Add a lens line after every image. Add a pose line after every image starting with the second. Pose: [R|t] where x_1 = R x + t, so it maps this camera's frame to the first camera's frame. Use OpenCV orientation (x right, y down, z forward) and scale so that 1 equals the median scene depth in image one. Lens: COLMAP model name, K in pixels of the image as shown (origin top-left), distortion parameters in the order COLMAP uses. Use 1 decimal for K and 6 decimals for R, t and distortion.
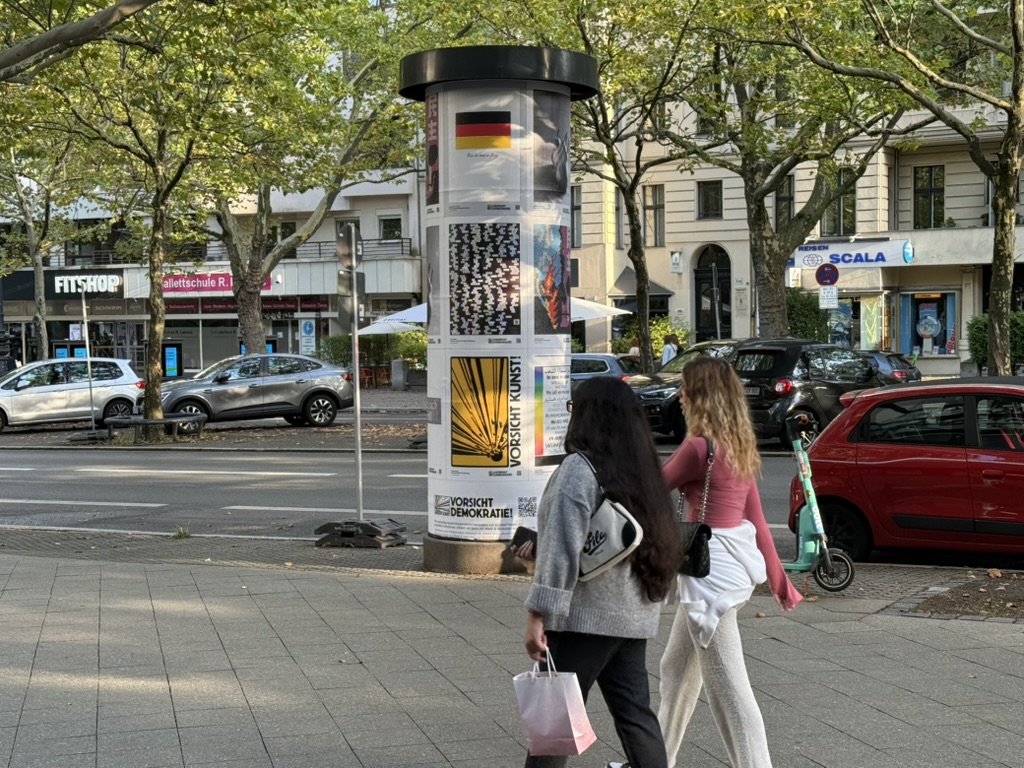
lens RADIAL K [[1673.5, 0, 512.0], [0, 1673.5, 386.3], [0, 0, 1]] dist [0.161223, 0.000000]
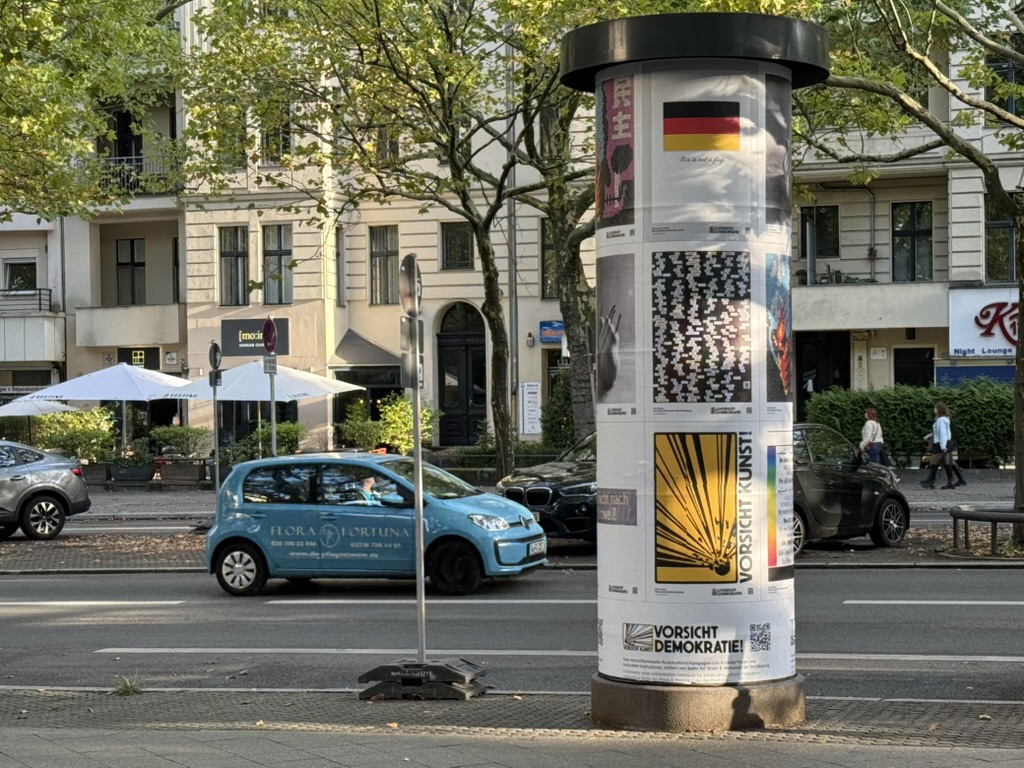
lens RADIAL K [[2123.5, 0, 512.3], [0, 2123.5, 388.8], [0, 0, 1]] dist [0.154584, 0.000000]
pose [[0.976855, 0.002499, 0.213888, -0.295265], [0.007316, 0.998956, -0.045089, 0.004682], [-0.213777, 0.045610, 0.975817, 0.106756]]
